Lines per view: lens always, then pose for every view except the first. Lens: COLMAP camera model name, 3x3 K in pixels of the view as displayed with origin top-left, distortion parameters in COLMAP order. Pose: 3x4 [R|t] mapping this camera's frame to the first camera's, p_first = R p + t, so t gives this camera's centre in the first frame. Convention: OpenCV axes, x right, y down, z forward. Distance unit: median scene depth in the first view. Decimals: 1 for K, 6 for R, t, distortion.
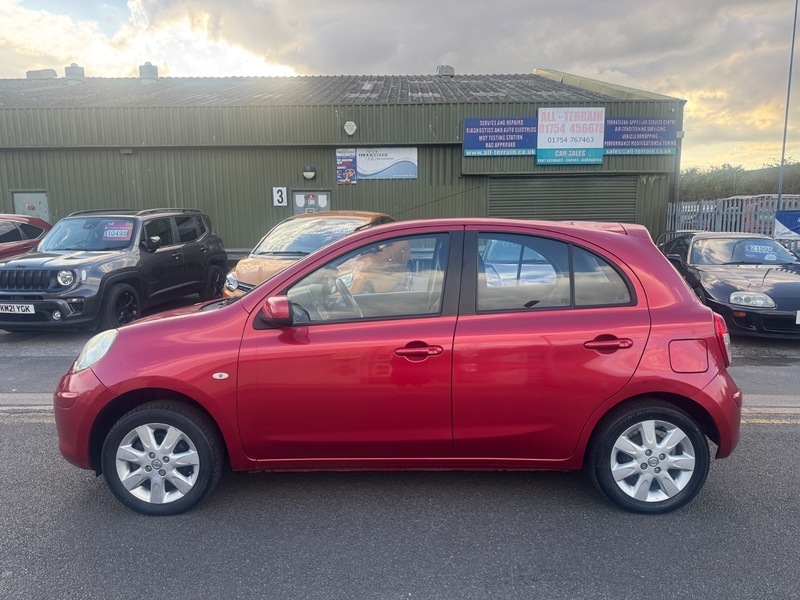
lens RADIAL K [[568.4, 0, 401.6], [0, 568.4, 291.2], [0, 0, 1]] dist [0.010557, -0.010198]
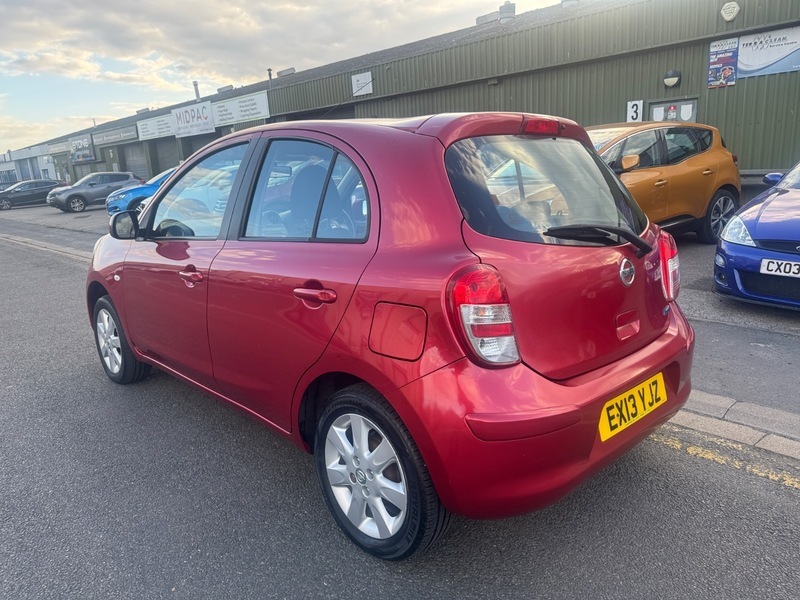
lens RADIAL K [[568.4, 0, 401.6], [0, 568.4, 291.2], [0, 0, 1]] dist [0.010557, -0.010198]
pose [[0.696929, 0.126142, -0.705959, 0.171569], [-0.037419, 0.989464, 0.139858, -0.002646], [0.716163, -0.071055, 0.694306, 0.107008]]
